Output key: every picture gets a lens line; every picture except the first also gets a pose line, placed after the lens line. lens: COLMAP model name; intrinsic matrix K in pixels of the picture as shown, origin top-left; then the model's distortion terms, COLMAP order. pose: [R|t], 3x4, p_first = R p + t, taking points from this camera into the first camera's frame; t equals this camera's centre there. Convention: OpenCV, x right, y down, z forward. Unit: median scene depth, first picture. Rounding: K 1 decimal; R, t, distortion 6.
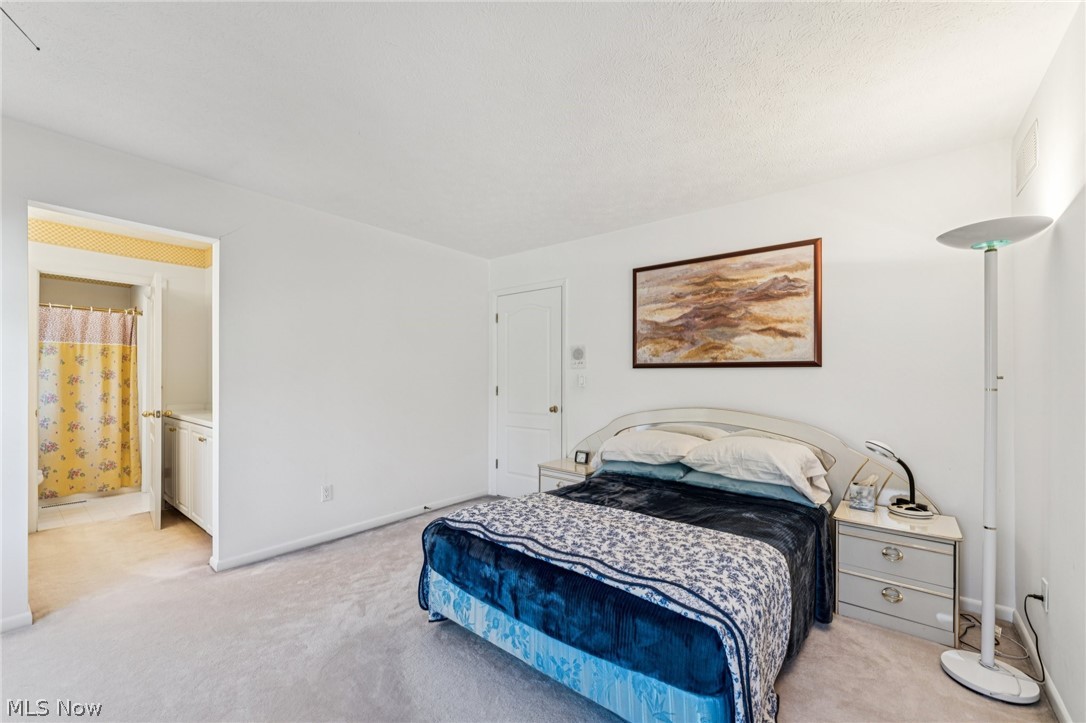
lens RADIAL K [[438.6, 0, 541.5], [0, 438.6, 375.5], [0, 0, 1]] dist [0.001611, 0.000226]
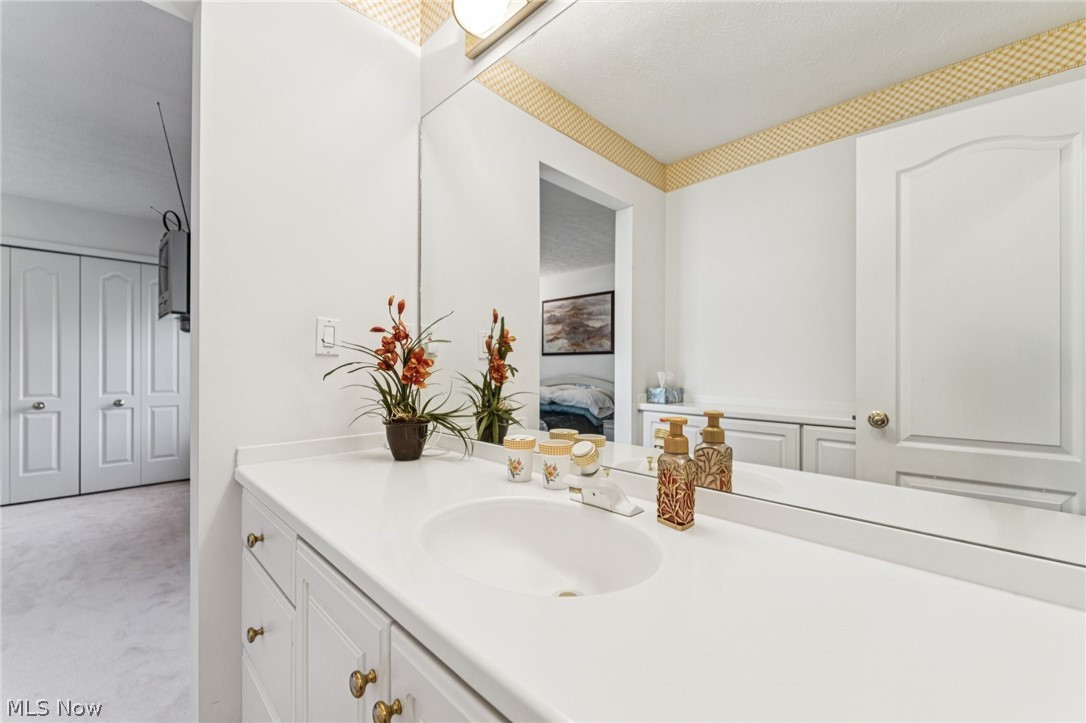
lens RADIAL K [[439.1, 0, 539.1], [0, 439.1, 361.4], [0, 0, 1]] dist [-0.002032, -0.000358]
pose [[0.995710, -0.005164, -0.092385, 0.451731], [0.003971, 0.999906, -0.013096, 0.040481], [0.092444, 0.012673, 0.995637, -1.021473]]
